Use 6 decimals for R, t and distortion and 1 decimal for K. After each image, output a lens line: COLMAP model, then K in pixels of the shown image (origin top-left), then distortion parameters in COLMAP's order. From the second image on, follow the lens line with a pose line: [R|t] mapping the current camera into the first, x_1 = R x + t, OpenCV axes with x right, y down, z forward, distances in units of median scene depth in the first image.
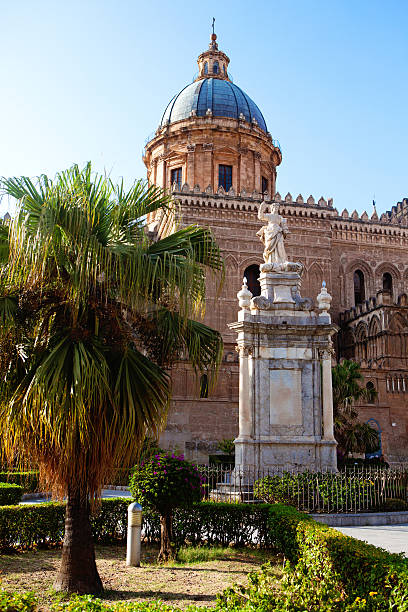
lens RADIAL K [[631.0, 0, 204.0], [0, 631.0, 306.0], [0, 0, 1]] dist [-0.063813, 0.003042]
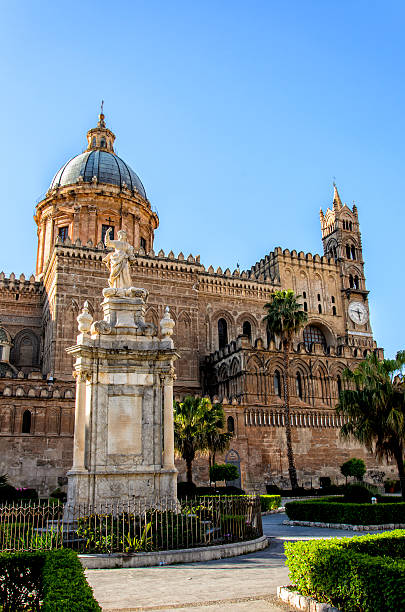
lens RADIAL K [[537.2, 0, 202.5], [0, 537.2, 306.0], [0, 0, 1]] dist [-0.045386, 0.002028]
pose [[0.981967, 0.019034, 0.188091, 0.027156], [-0.001269, 0.995560, -0.094120, 0.012643], [-0.189048, 0.092184, 0.977631, 0.049854]]
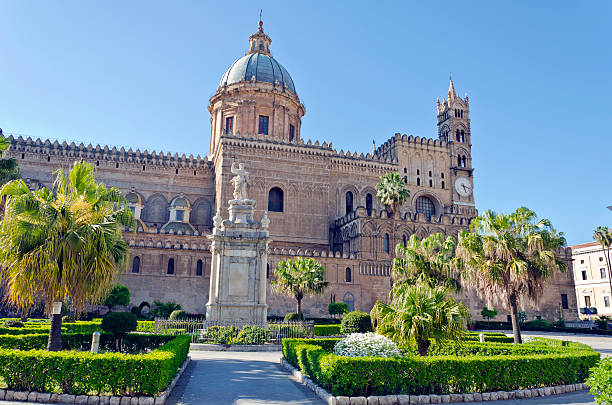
lens RADIAL K [[465.5, 0, 306.0], [0, 465.5, 202.5], [0, 0, 1]] dist [-0.003540, 0.001113]
pose [[0.996945, 0.019541, 0.075621, 0.064916], [-0.018603, 0.999741, -0.013090, -0.015500], [-0.075857, 0.011643, 0.997051, -0.086236]]
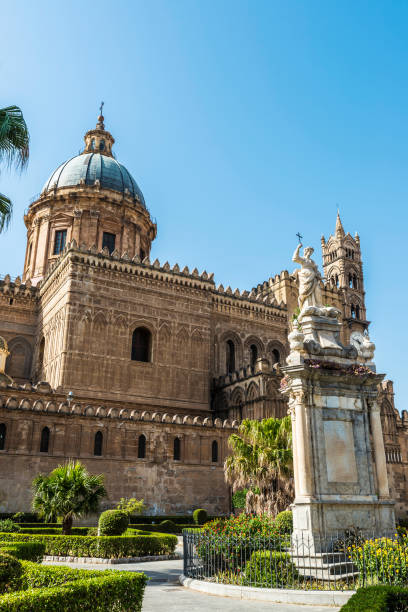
lens RADIAL K [[560.3, 0, 203.3], [0, 560.3, 298.4], [0, 0, 1]] dist [-0.008355, -0.003867]
pose [[0.951204, 0.101535, 0.291378, -0.097362], [-0.060850, 0.987491, -0.145461, 0.017183], [-0.302502, 0.120633, 0.945484, 0.080782]]
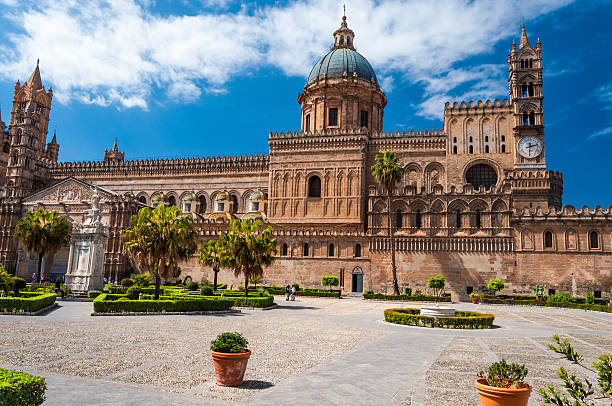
lens RADIAL K [[465.5, 0, 306.0], [0, 465.5, 203.0], [0, 0, 1]] dist [-0.003540, 0.001113]
pose [[0.886432, -0.068418, -0.457774, 0.604047], [0.086998, 0.996016, 0.019599, -0.018075], [0.454609, -0.057199, 0.888852, -0.114413]]
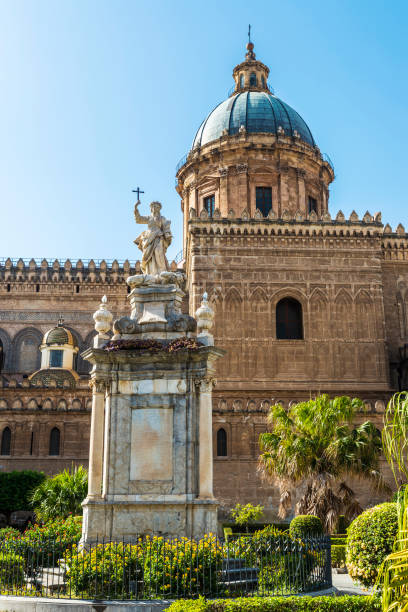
lens RADIAL K [[703.0, 0, 204.0], [0, 703.0, 306.0], [0, 0, 1]] dist [-0.004706, -0.005075]
pose [[0.987350, -0.065951, -0.144185, 0.100358], [0.055101, 0.995430, -0.077993, 0.014454], [0.148670, 0.069062, 0.986472, 0.044746]]
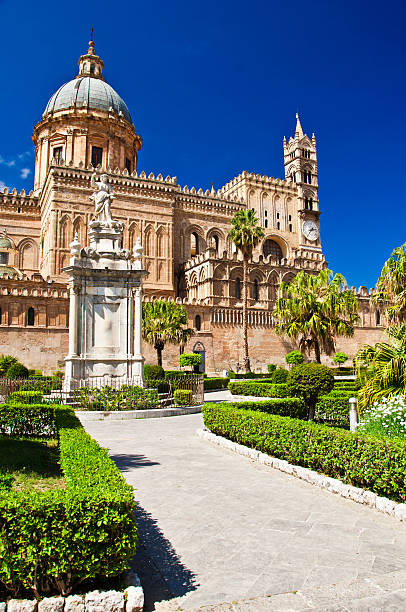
lens RADIAL K [[474.4, 0, 203.0], [0, 474.4, 306.0], [0, 0, 1]] dist [-0.151288, 0.134463]
pose [[0.972406, 0.003783, 0.233263, 0.029692], [-0.026831, 0.995047, 0.095716, 0.002013], [-0.231745, -0.099333, 0.967692, 0.003315]]
